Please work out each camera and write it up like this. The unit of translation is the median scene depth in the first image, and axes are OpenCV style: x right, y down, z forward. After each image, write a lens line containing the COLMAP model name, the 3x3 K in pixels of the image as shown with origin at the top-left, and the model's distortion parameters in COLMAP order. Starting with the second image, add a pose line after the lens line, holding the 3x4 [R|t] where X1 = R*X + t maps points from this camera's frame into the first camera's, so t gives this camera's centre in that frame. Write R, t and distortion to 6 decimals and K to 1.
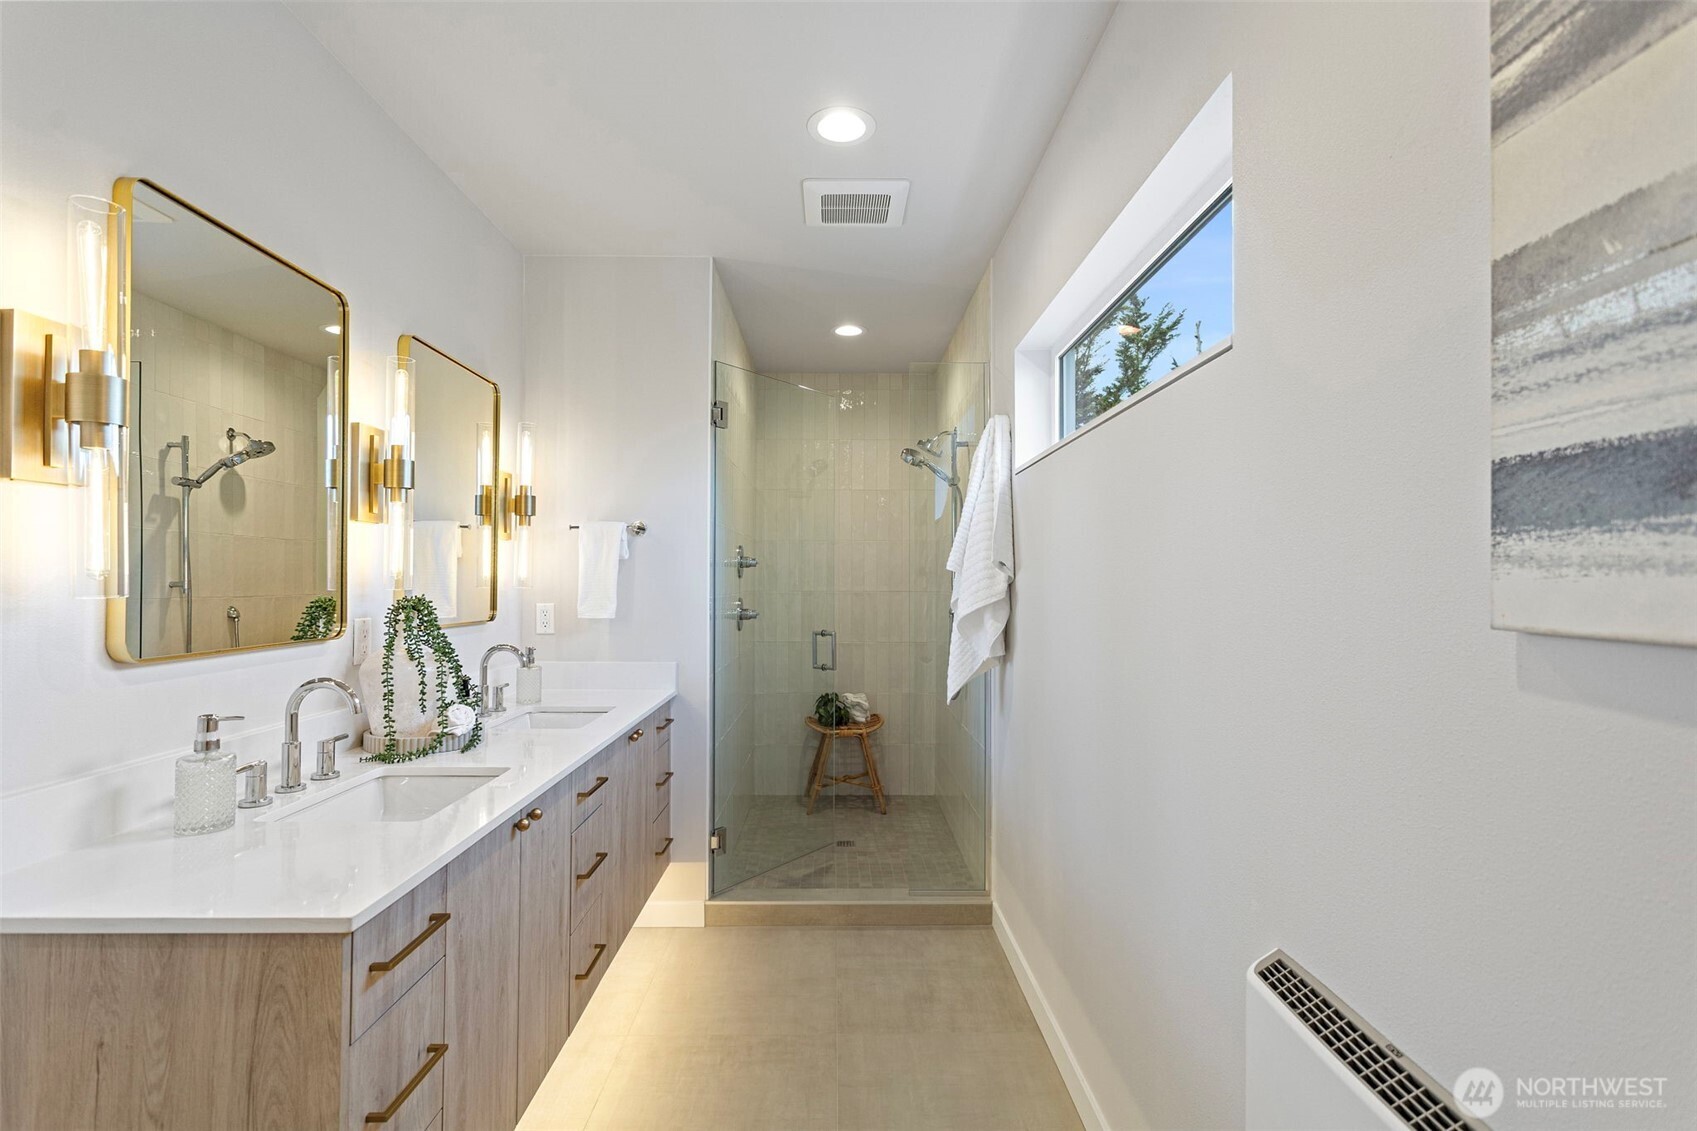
lens RADIAL K [[851.7, 0, 844.2], [0, 851.7, 571.9], [0, 0, 1]] dist [-0.002629, 0.001858]
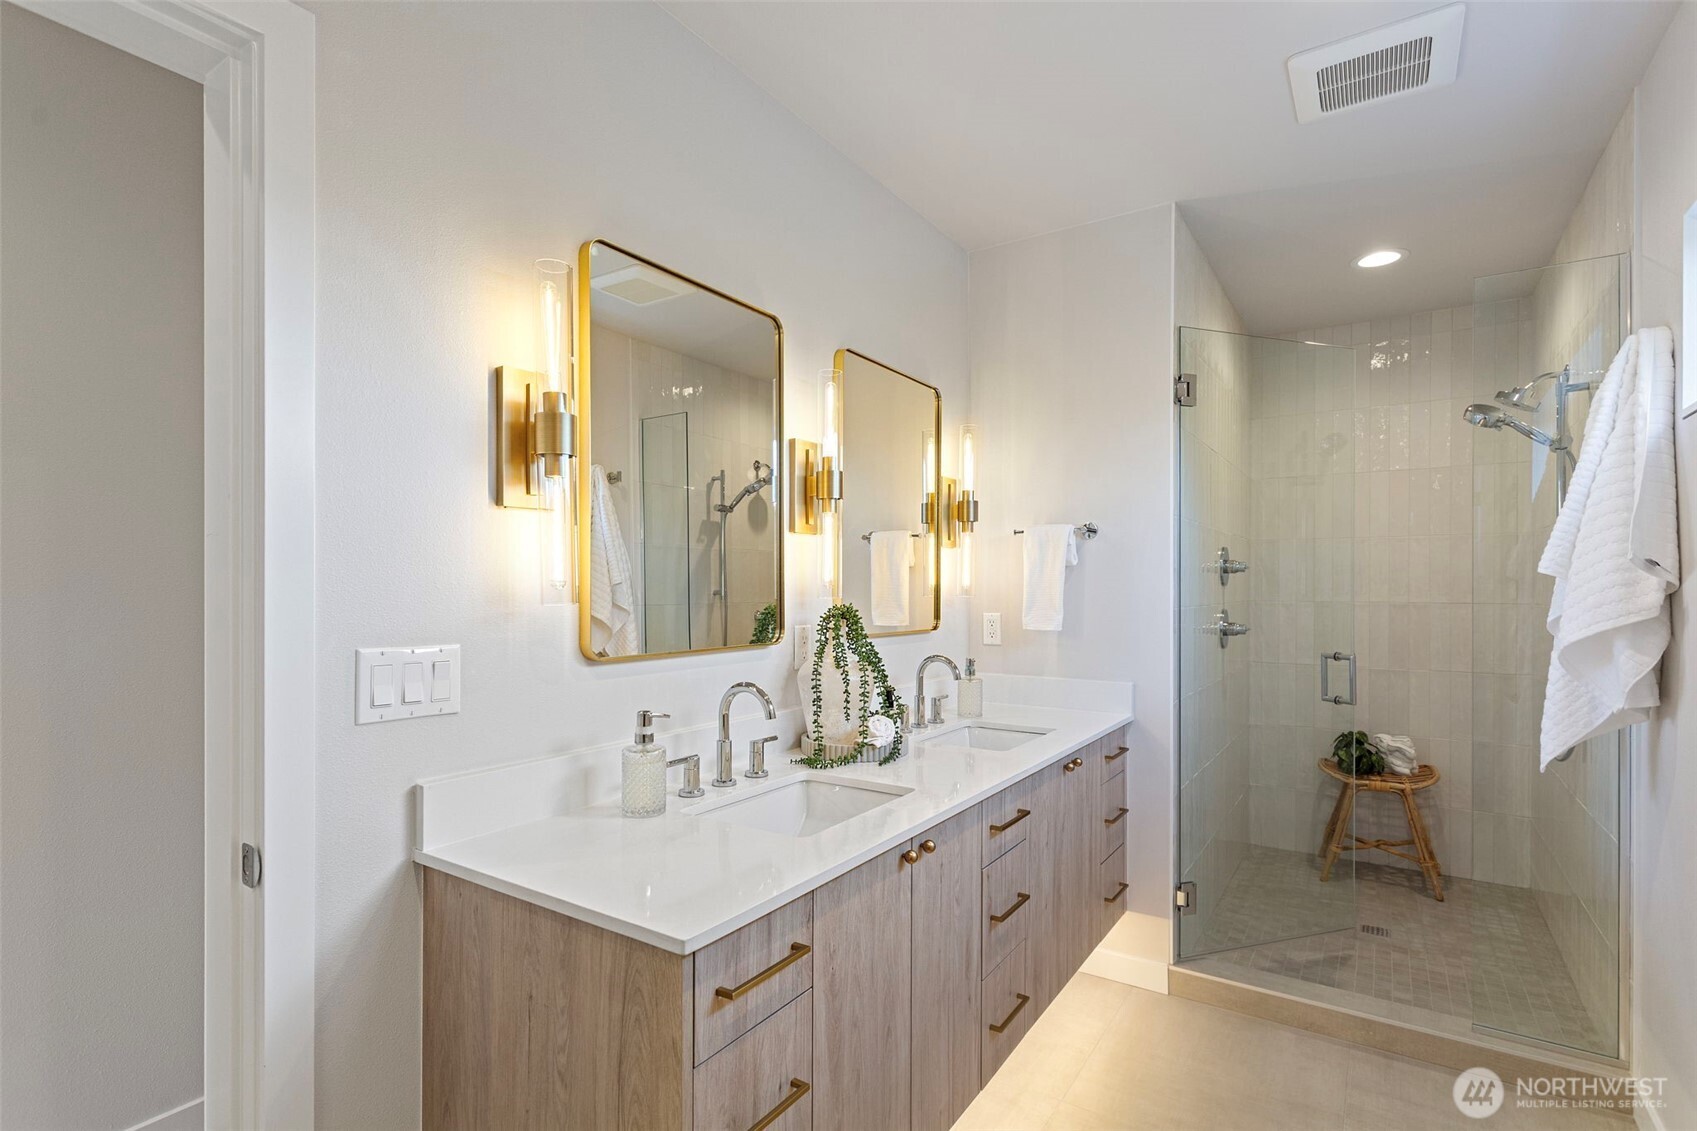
lens RADIAL K [[844.3, 0, 814.0], [0, 844.3, 592.4], [0, 0, 1]] dist [-0.000845, 0.001894]
pose [[0.817855, 0.001646, -0.575422, 0.035309], [0.006918, 0.999896, 0.012692, 0.000559], [0.575383, -0.014361, 0.817758, 0.121262]]
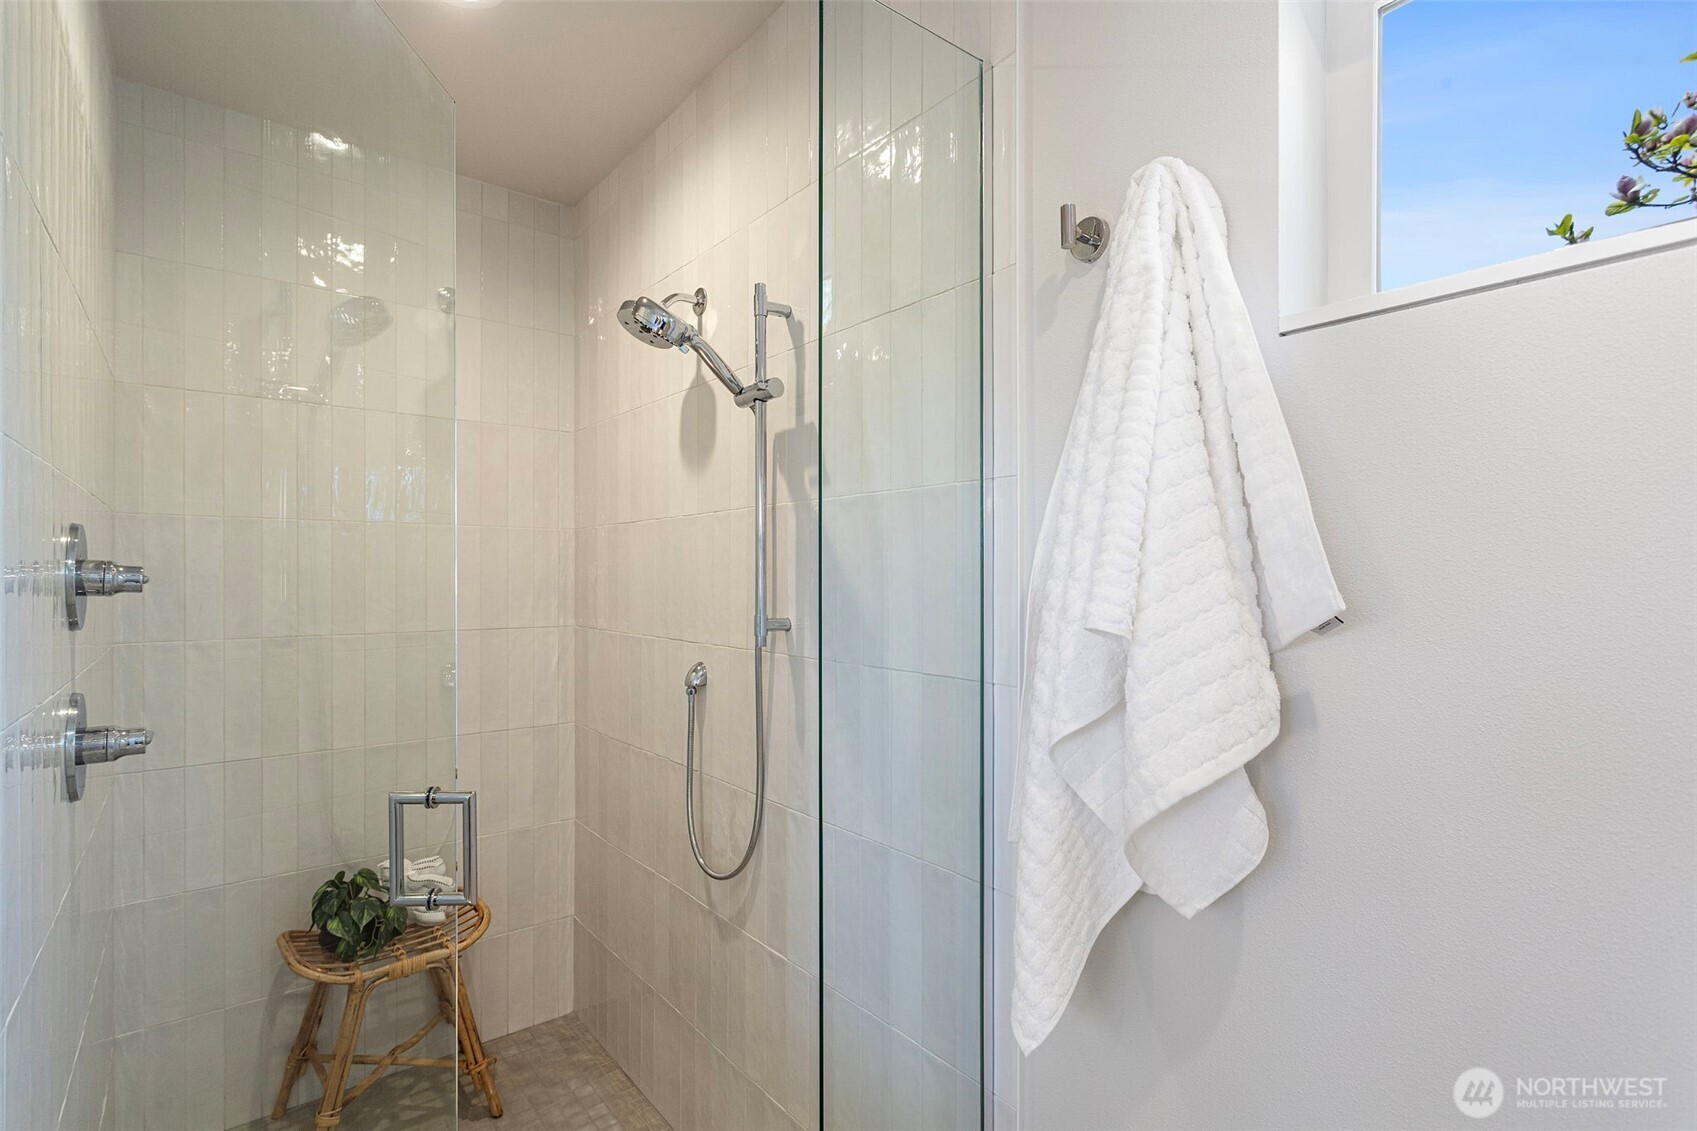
lens RADIAL K [[803.1, 0, 839.4], [0, 803.1, 579.6], [0, 0, 1]] dist [0.001752, 0.001367]
pose [[0.786535, -0.003582, 0.617535, -0.114988], [-0.007215, 0.999862, 0.014988, -0.023467], [-0.617504, -0.016244, 0.786400, 0.816992]]
